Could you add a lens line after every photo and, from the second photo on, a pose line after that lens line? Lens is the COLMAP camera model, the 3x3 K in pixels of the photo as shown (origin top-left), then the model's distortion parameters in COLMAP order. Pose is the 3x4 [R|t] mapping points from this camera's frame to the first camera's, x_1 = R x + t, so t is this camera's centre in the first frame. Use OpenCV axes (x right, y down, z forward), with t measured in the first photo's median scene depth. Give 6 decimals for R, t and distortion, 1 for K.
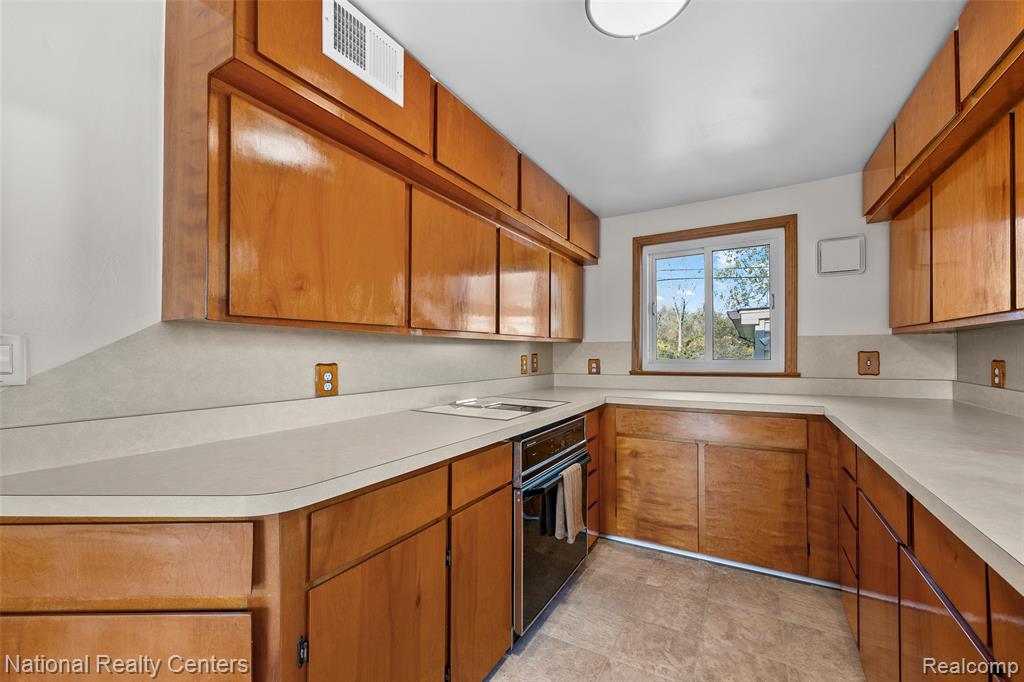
lens RADIAL K [[410.5, 0, 507.4], [0, 410.5, 349.5], [0, 0, 1]] dist [0.001503, -0.000648]
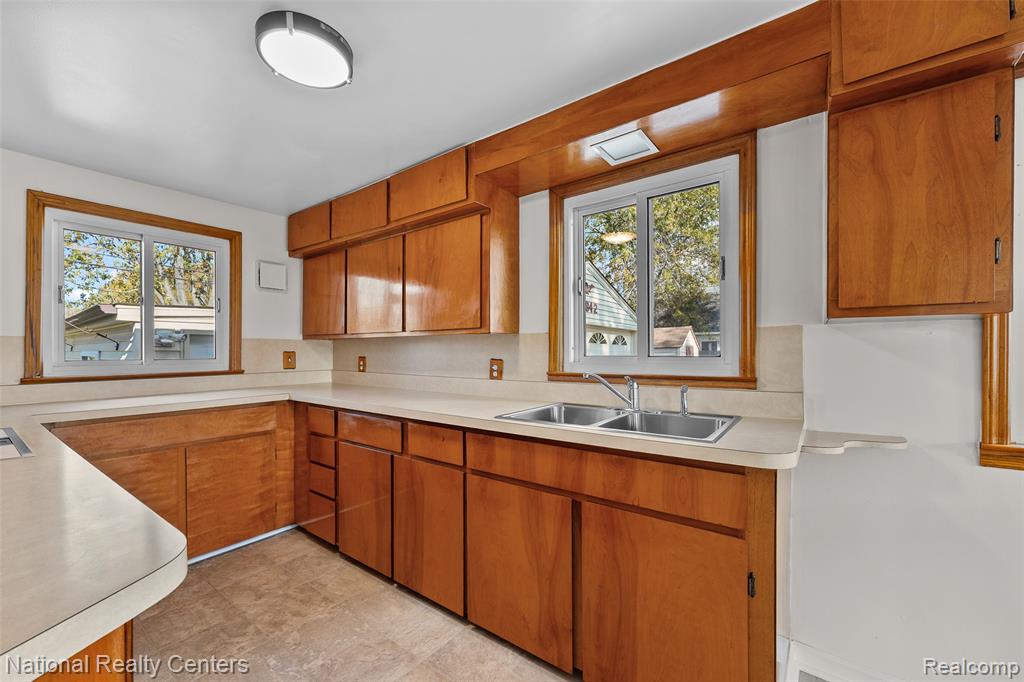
lens RADIAL K [[410.5, 0, 515.7], [0, 410.5, 352.8], [0, 0, 1]] dist [0.001503, -0.000648]
pose [[0.105672, -0.001151, 0.994400, -0.450618], [-0.007477, 0.999970, 0.001952, 0.001067], [-0.994373, -0.007642, 0.105660, 0.134802]]
